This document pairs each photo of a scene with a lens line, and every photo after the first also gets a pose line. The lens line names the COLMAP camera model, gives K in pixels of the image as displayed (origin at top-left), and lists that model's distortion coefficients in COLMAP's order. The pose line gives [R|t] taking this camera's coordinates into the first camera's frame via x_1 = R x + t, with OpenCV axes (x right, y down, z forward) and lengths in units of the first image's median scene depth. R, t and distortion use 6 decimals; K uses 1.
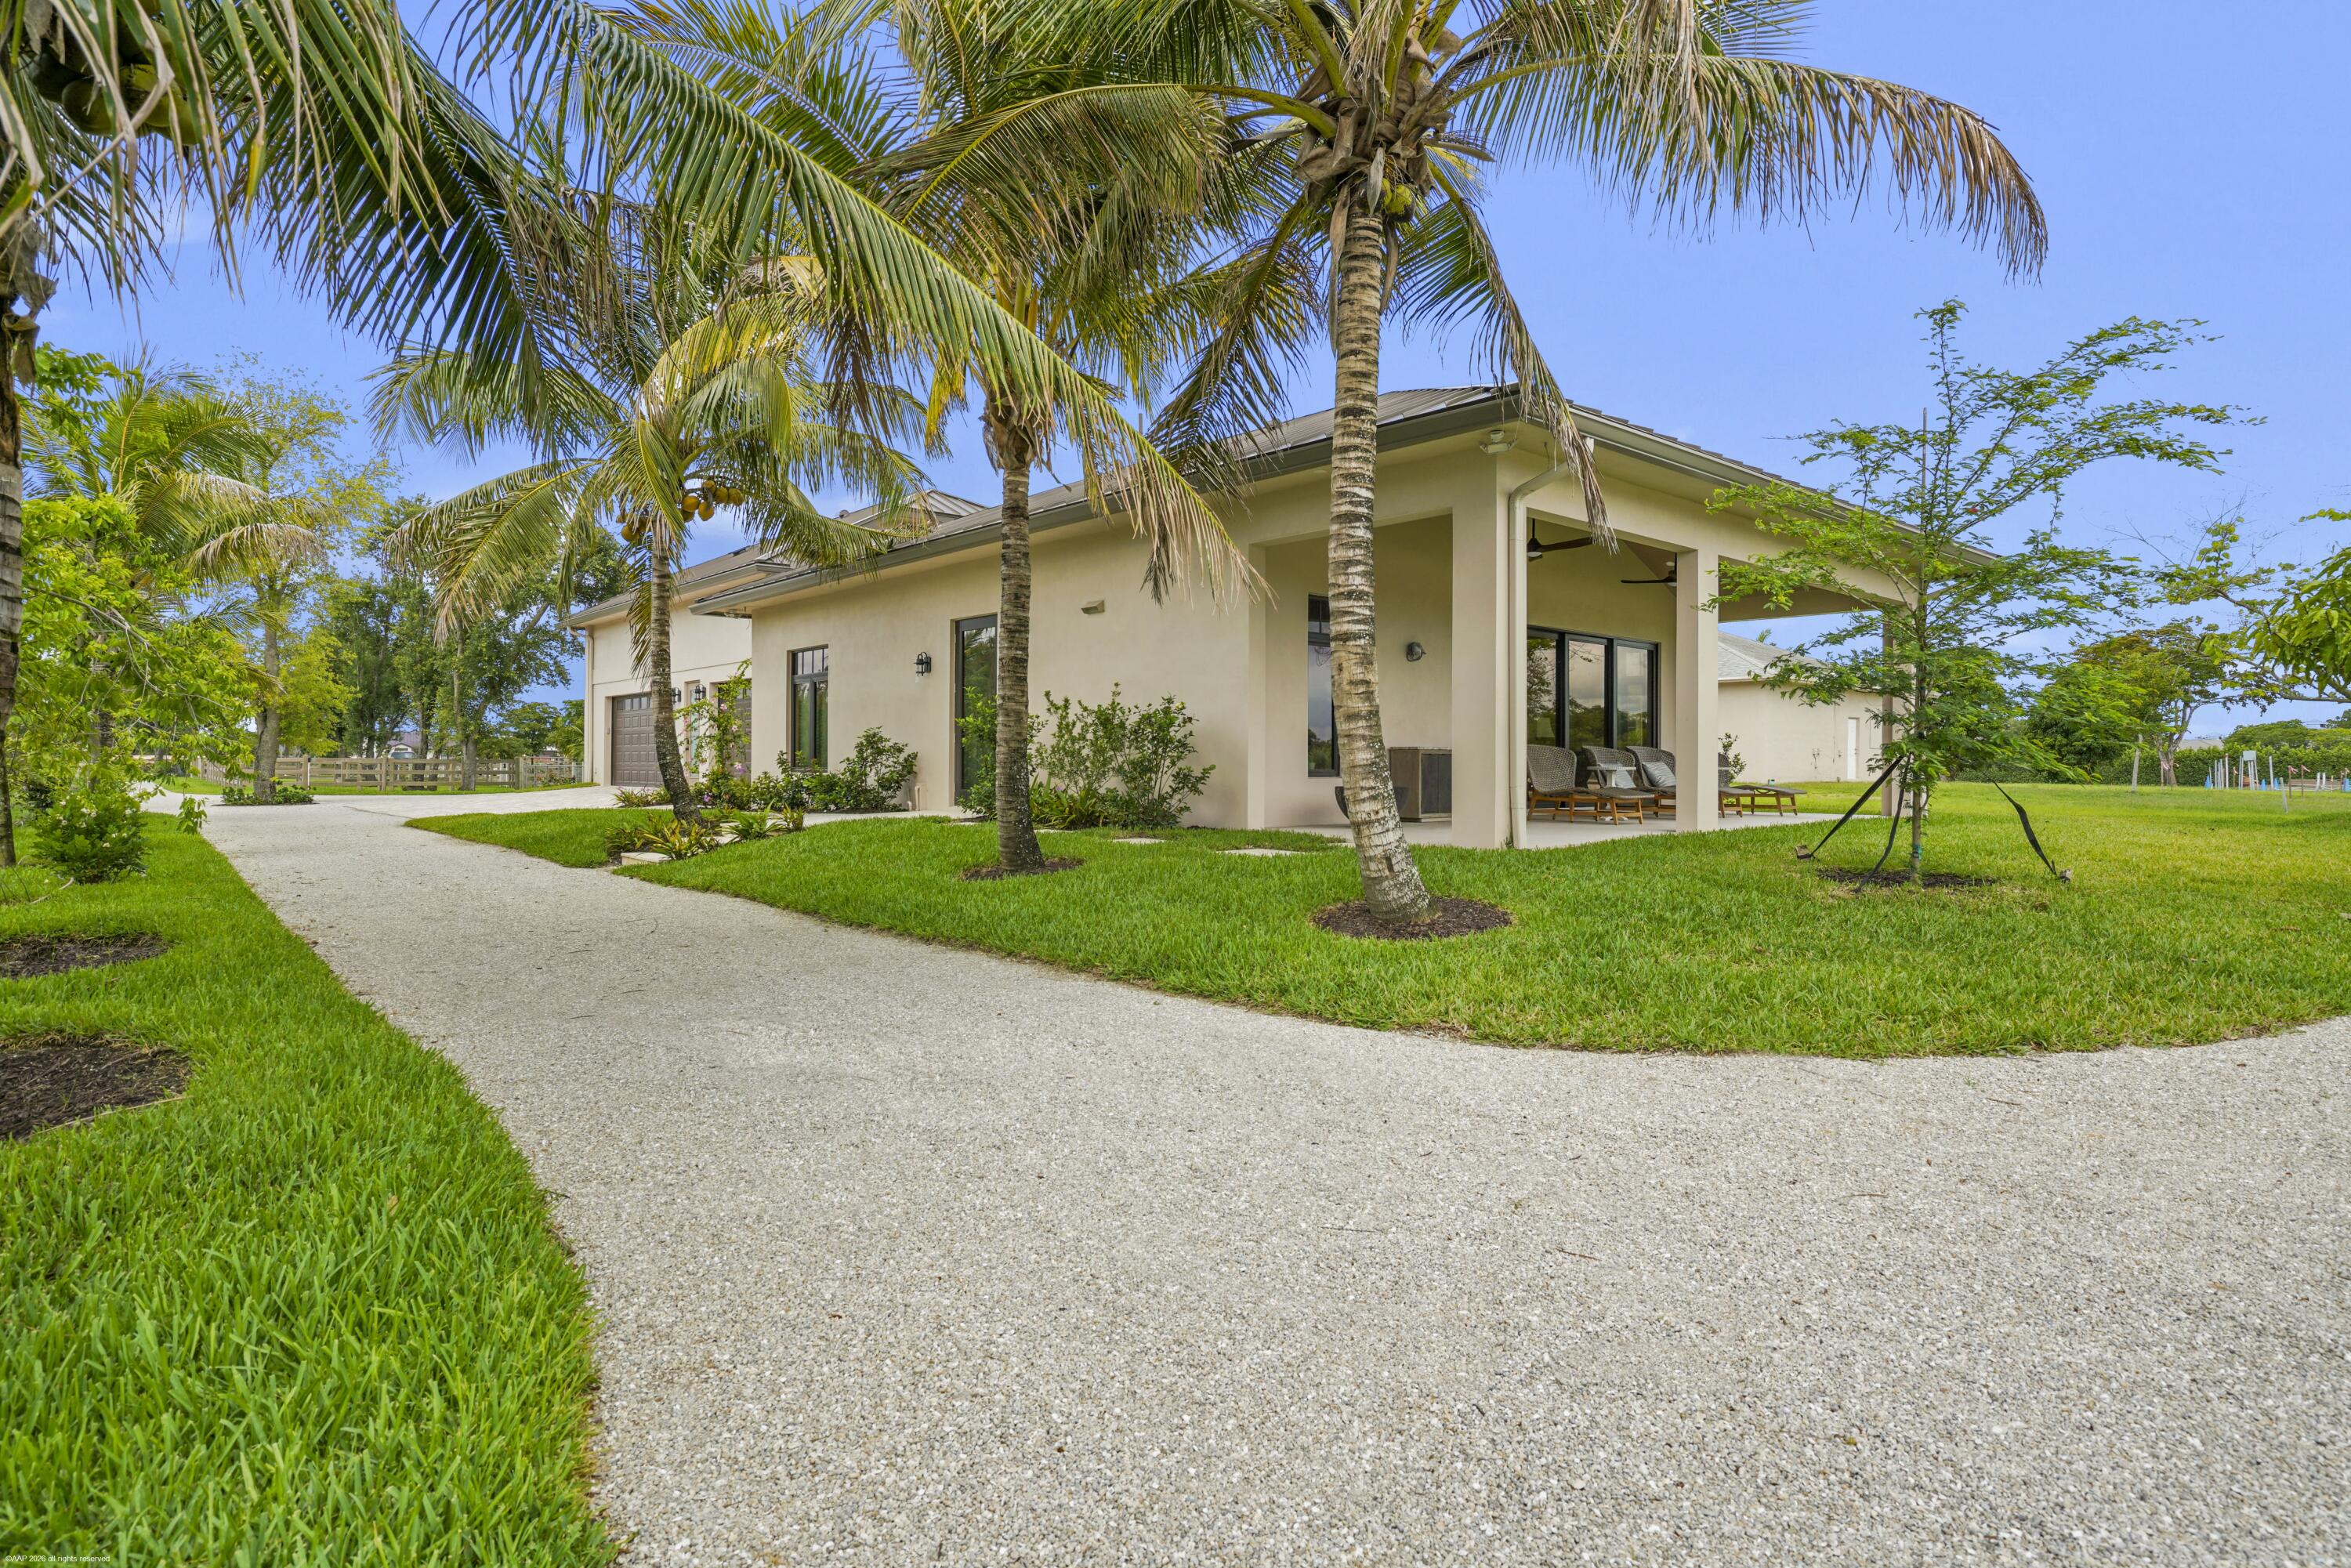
lens RADIAL K [[1218.3, 0, 1186.0], [0, 1218.3, 738.0], [0, 0, 1]] dist [0.002669, 0.000591]
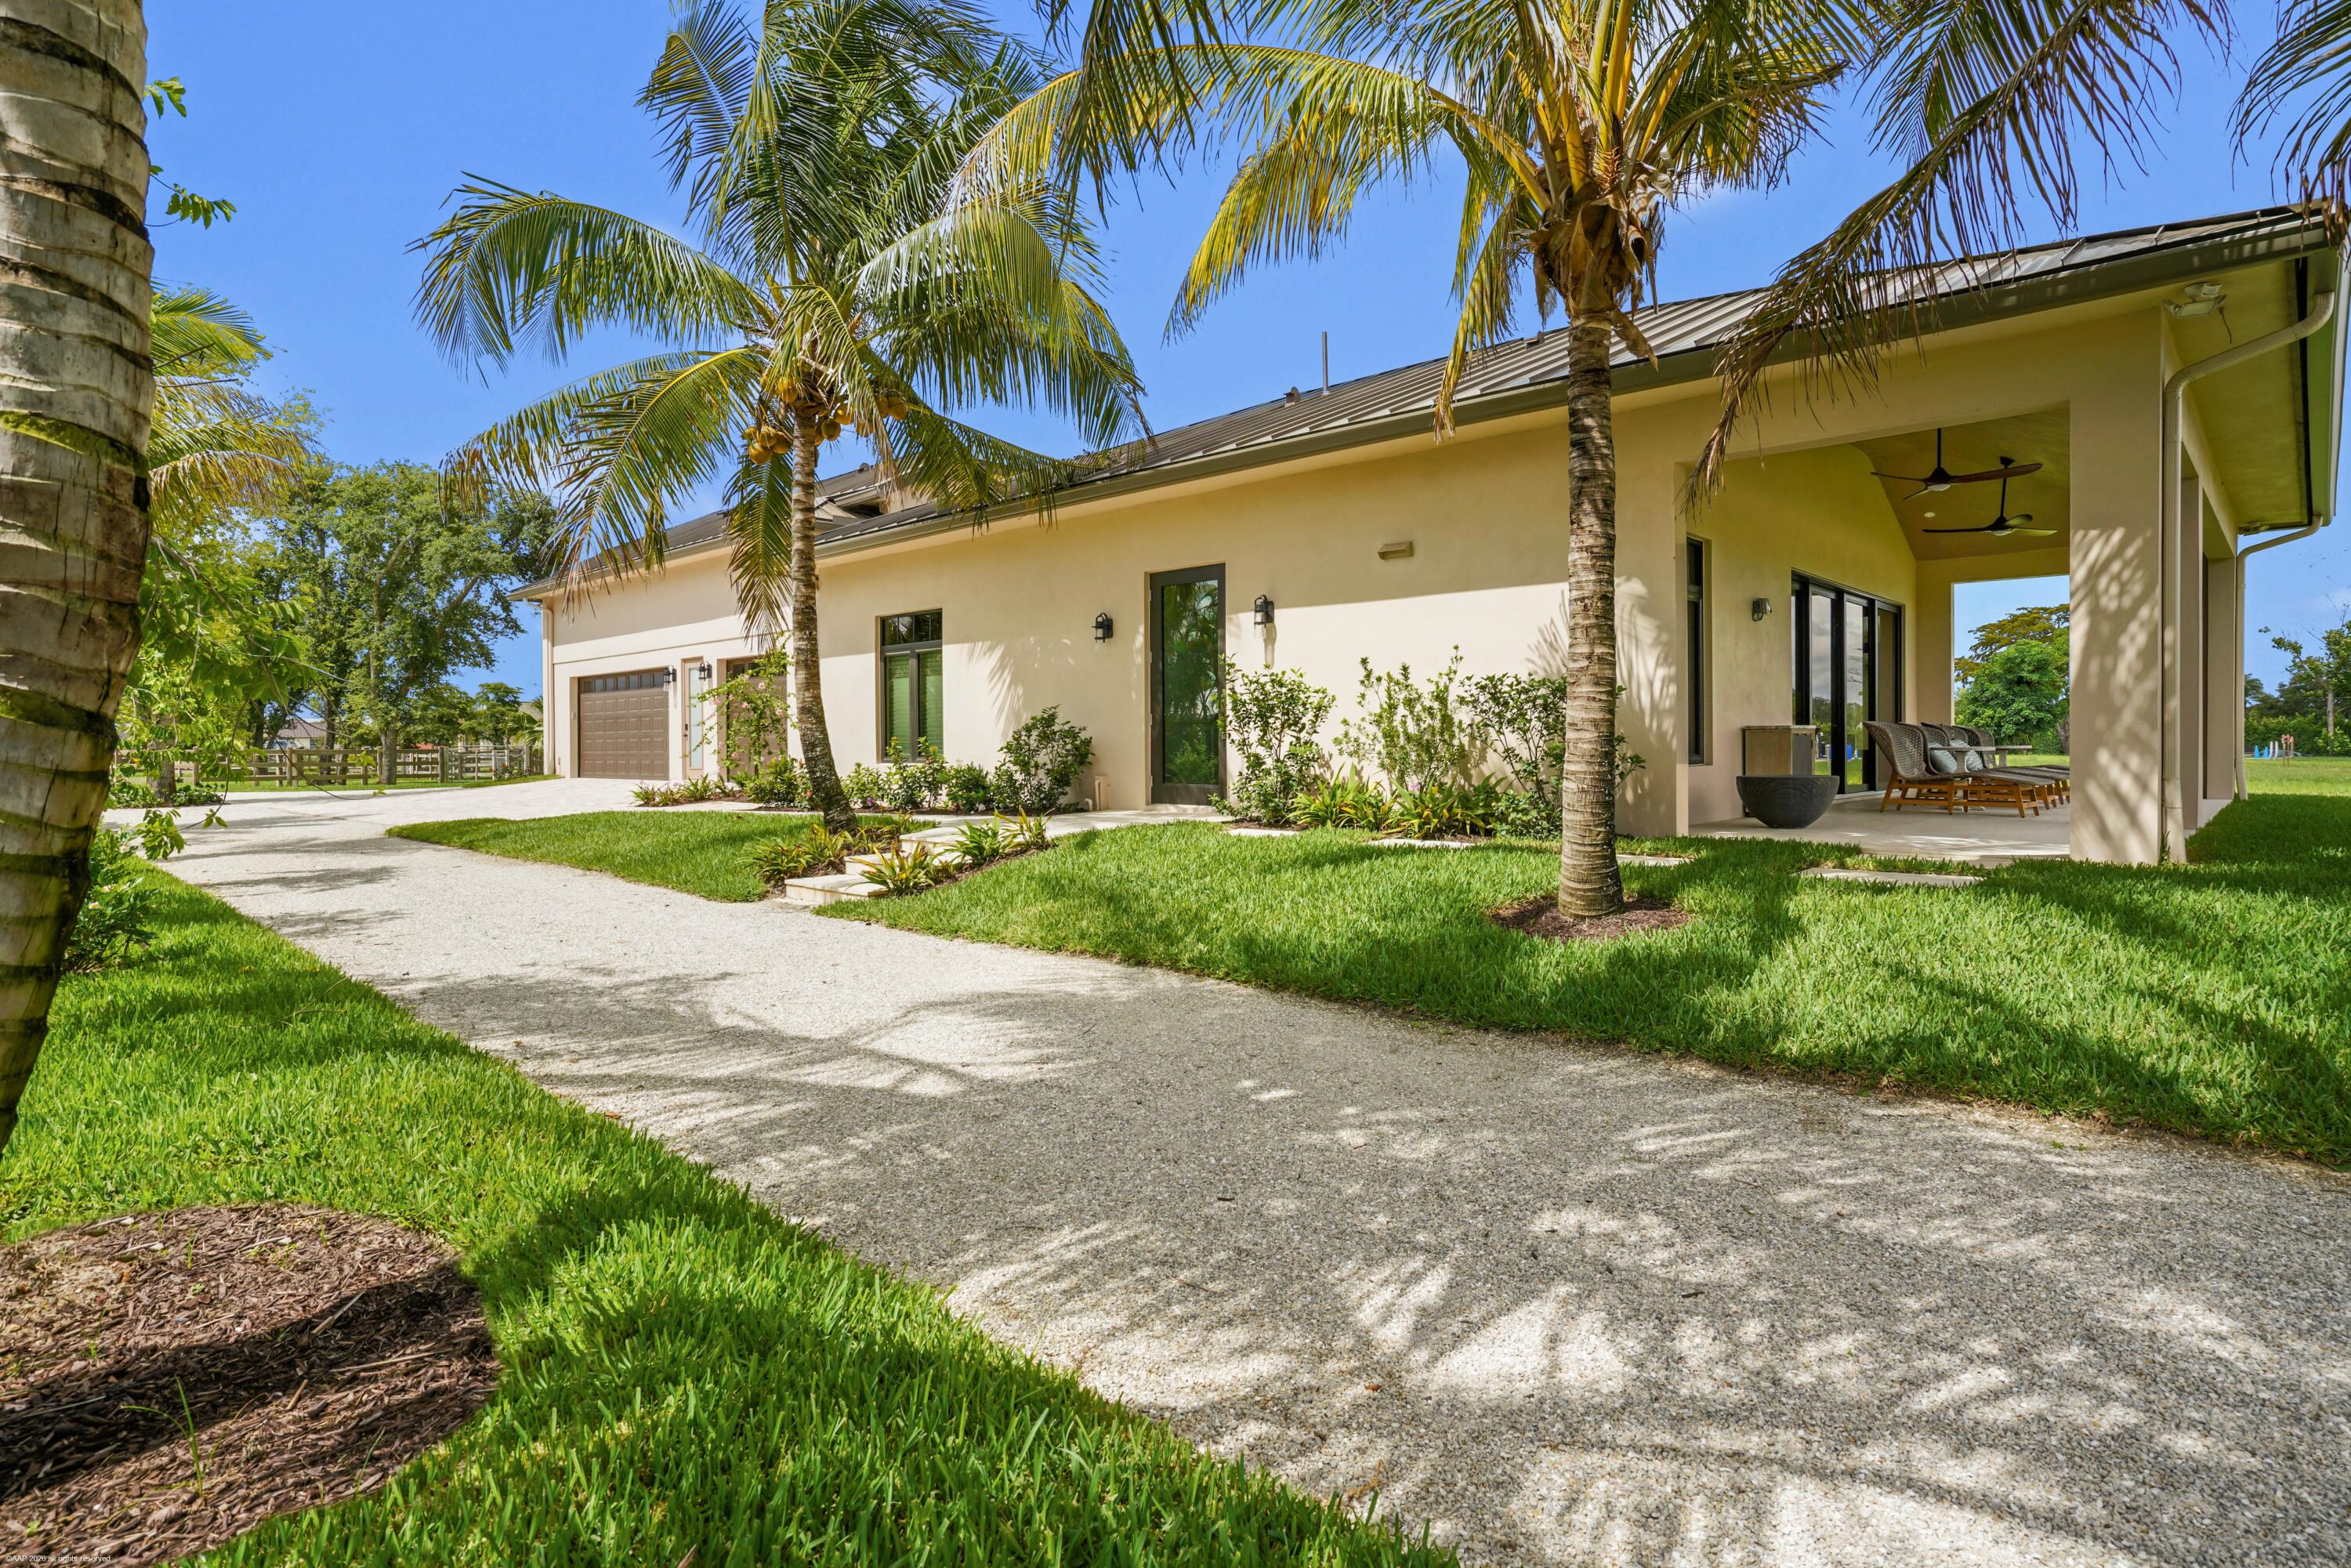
lens RADIAL K [[1176.0, 0, 1188.3], [0, 1176.0, 729.3], [0, 0, 1]] dist [-0.003008, 0.000867]
pose [[0.994961, -0.010665, 0.099691, -0.308229], [0.009657, 0.999897, 0.010582, -0.002065], [-0.099793, -0.009566, 0.994962, 0.279819]]
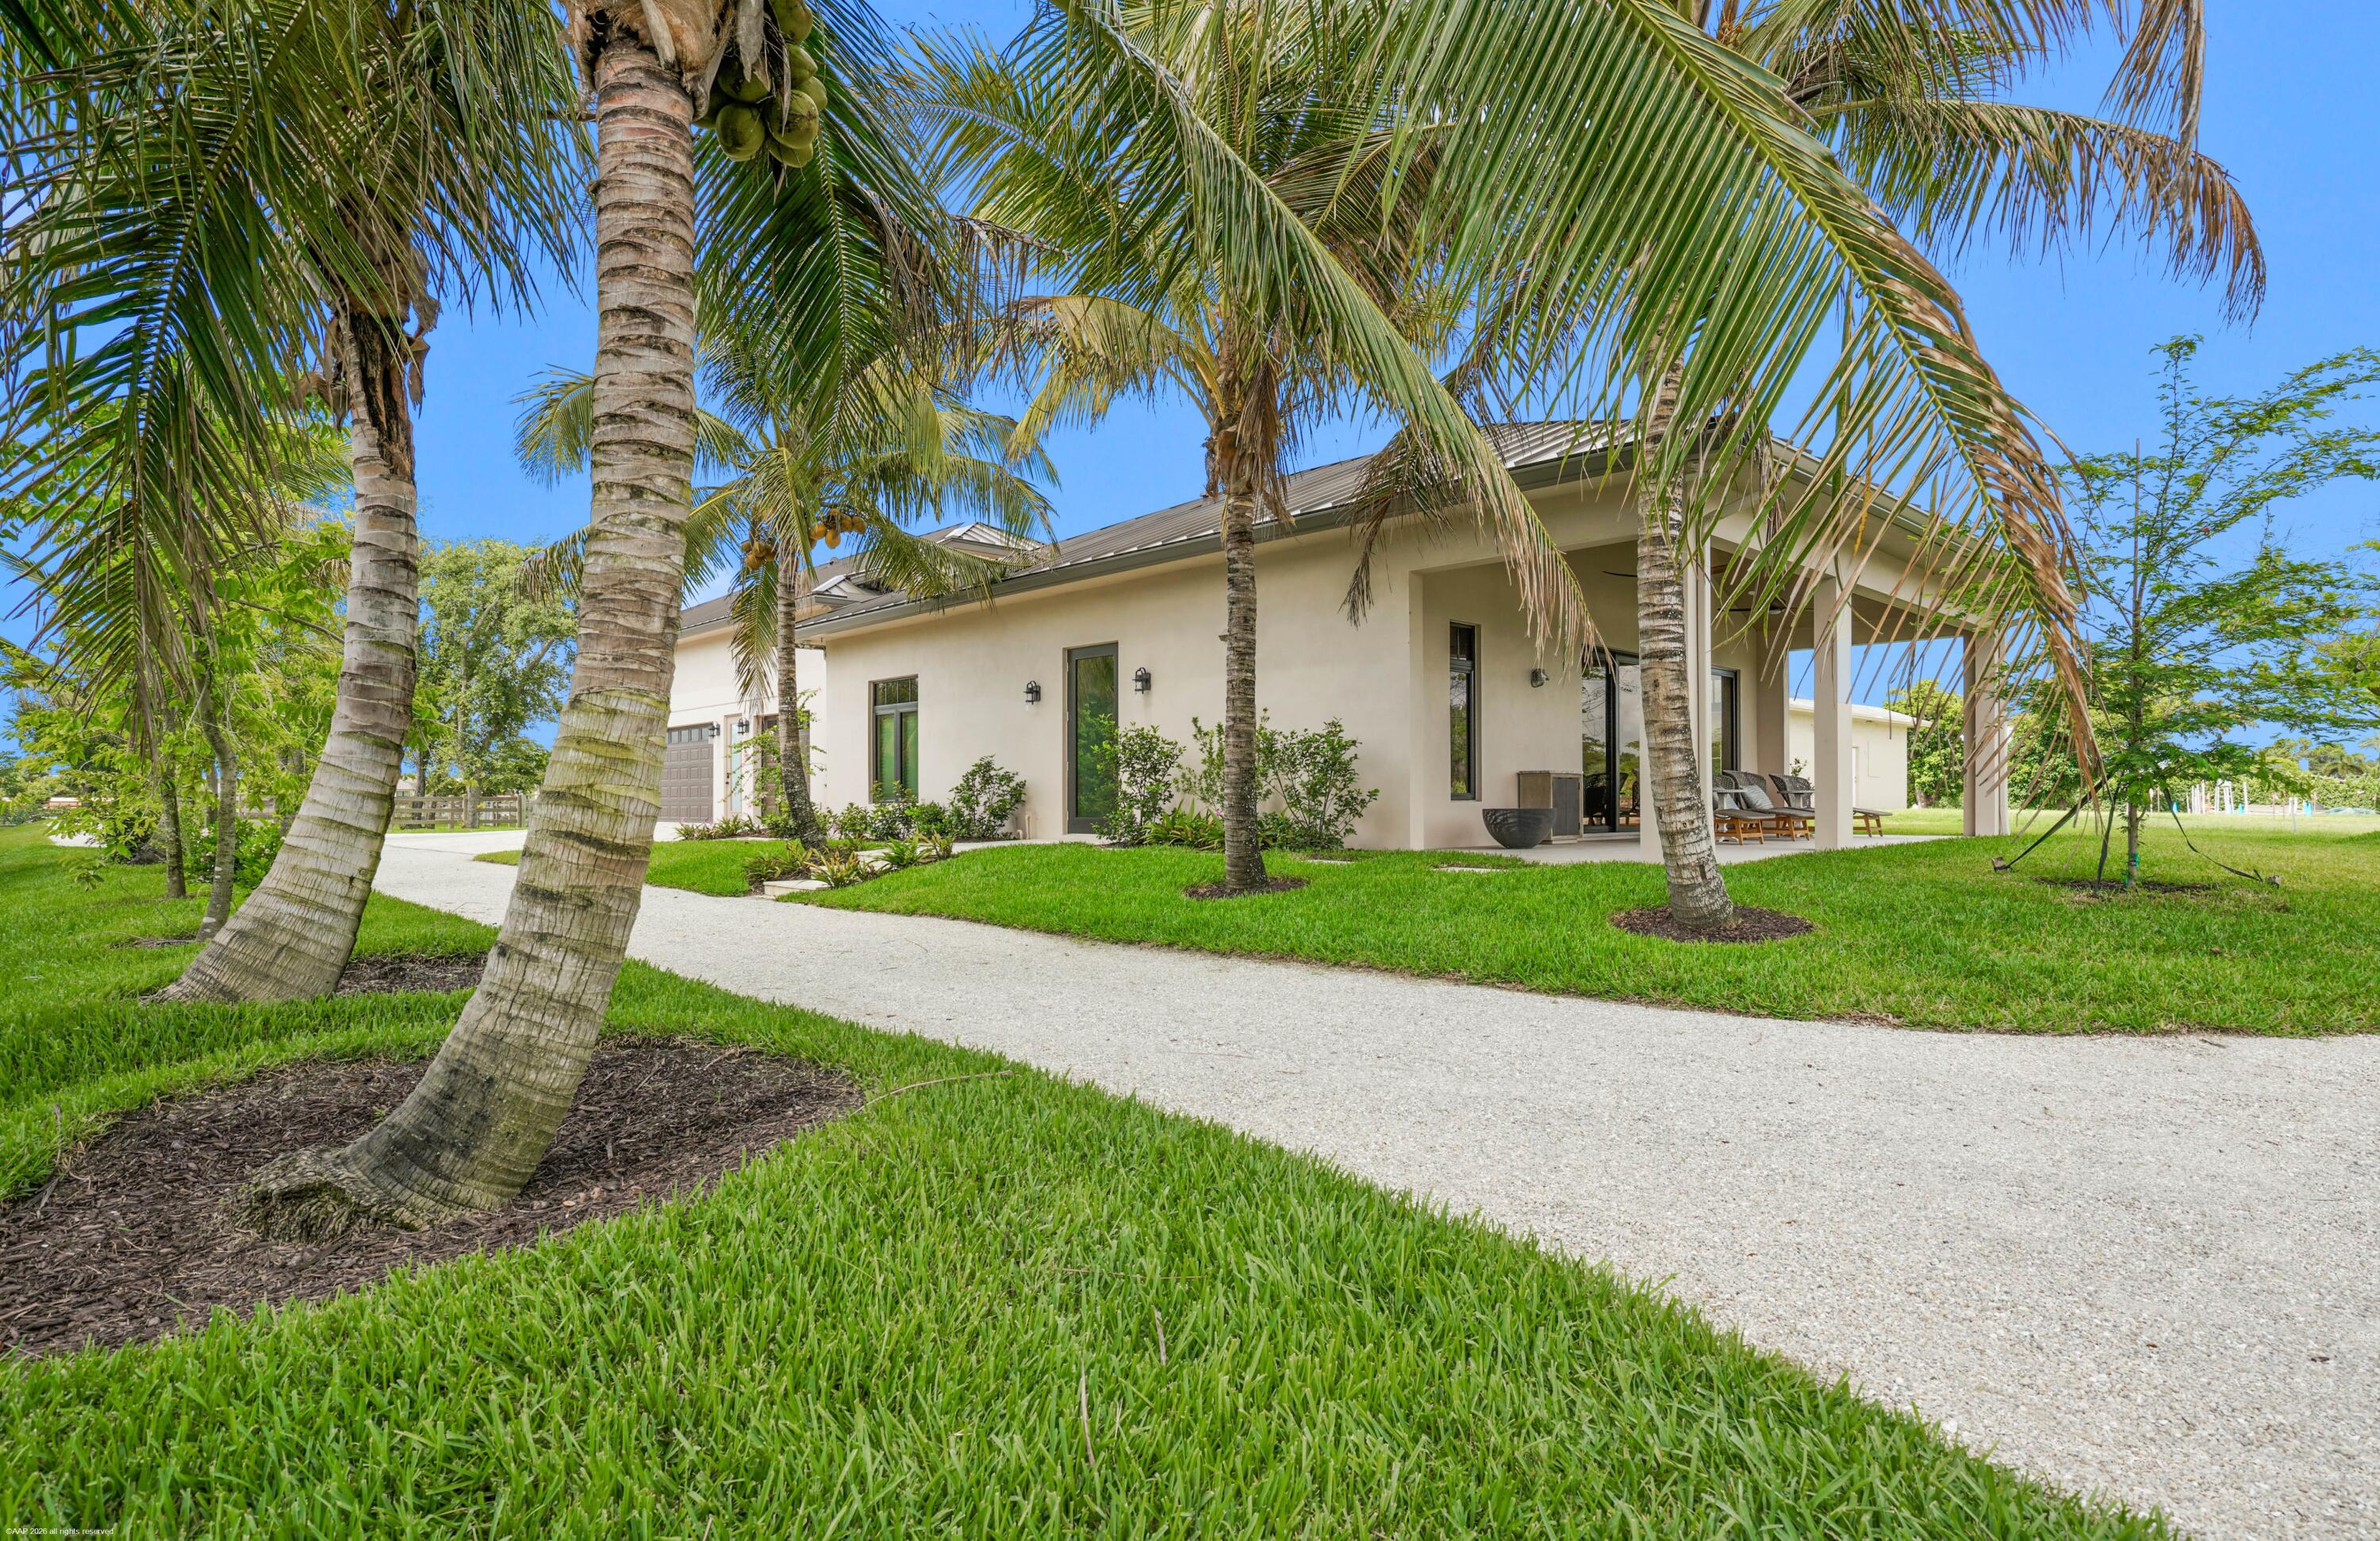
lens RADIAL K [[1226.9, 0, 1190.0], [0, 1226.9, 770.5], [0, 0, 1]] dist [-0.022719, 0.035311]
pose [[0.999359, -0.006195, 0.035260, -0.158865], [0.006290, 0.999977, -0.002569, 0.008561], [-0.035243, 0.002790, 0.999375, -0.016780]]
